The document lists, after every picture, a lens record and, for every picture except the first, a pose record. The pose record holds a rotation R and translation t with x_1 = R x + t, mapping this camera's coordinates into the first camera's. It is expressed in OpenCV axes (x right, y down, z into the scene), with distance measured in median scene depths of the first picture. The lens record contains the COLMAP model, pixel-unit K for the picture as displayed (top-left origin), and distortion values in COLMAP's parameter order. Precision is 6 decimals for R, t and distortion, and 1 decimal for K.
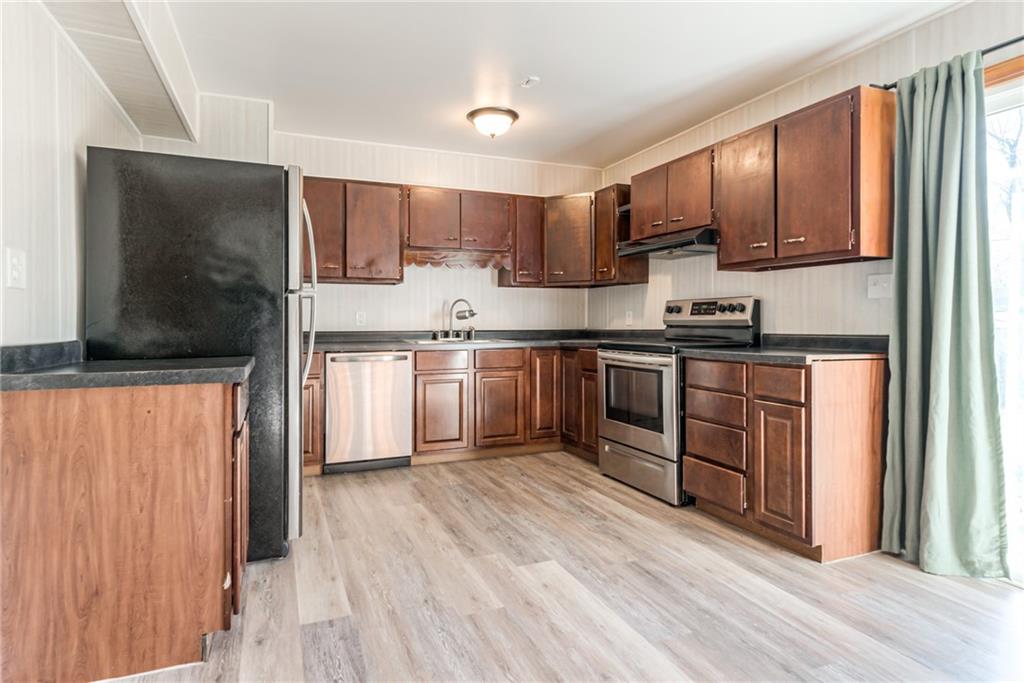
lens RADIAL K [[549.6, 0, 496.5], [0, 549.6, 318.5], [0, 0, 1]] dist [0.014264, -0.000801]
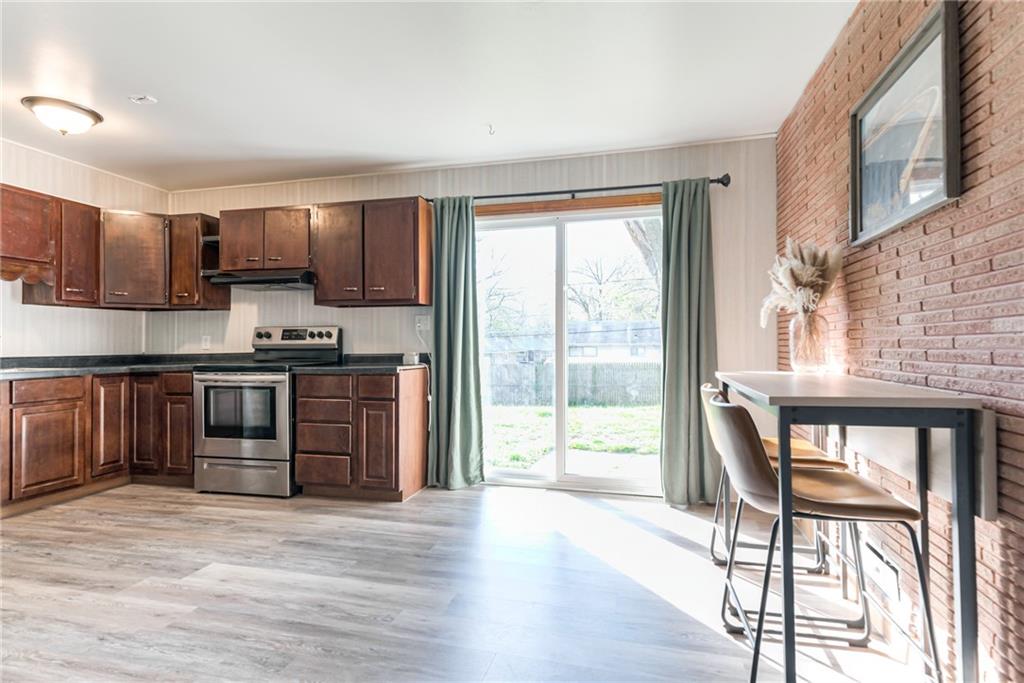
lens RADIAL K [[503.9, 0, 517.5], [0, 503.9, 341.7], [0, 0, 1]] dist [0.018988, -0.000963]
pose [[0.587477, 0.003717, 0.809233, -0.259032], [-0.000262, 0.999990, -0.004403, 0.002669], [-0.809241, 0.002375, 0.587472, -0.059609]]
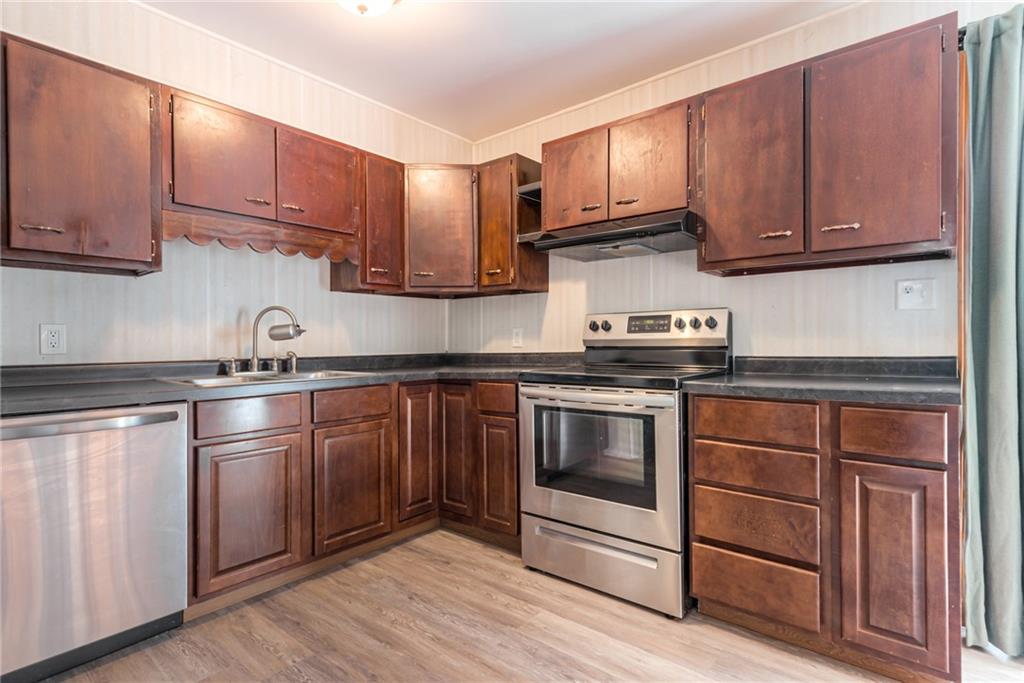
lens RADIAL K [[509.8, 0, 522.3], [0, 509.8, 341.6], [0, 0, 1]] dist [0.014300, -0.000656]
pose [[0.881280, -0.005077, 0.472568, -0.120969], [0.003974, 0.999987, 0.003332, 0.003114], [-0.472579, -0.001058, 0.881288, 0.501978]]
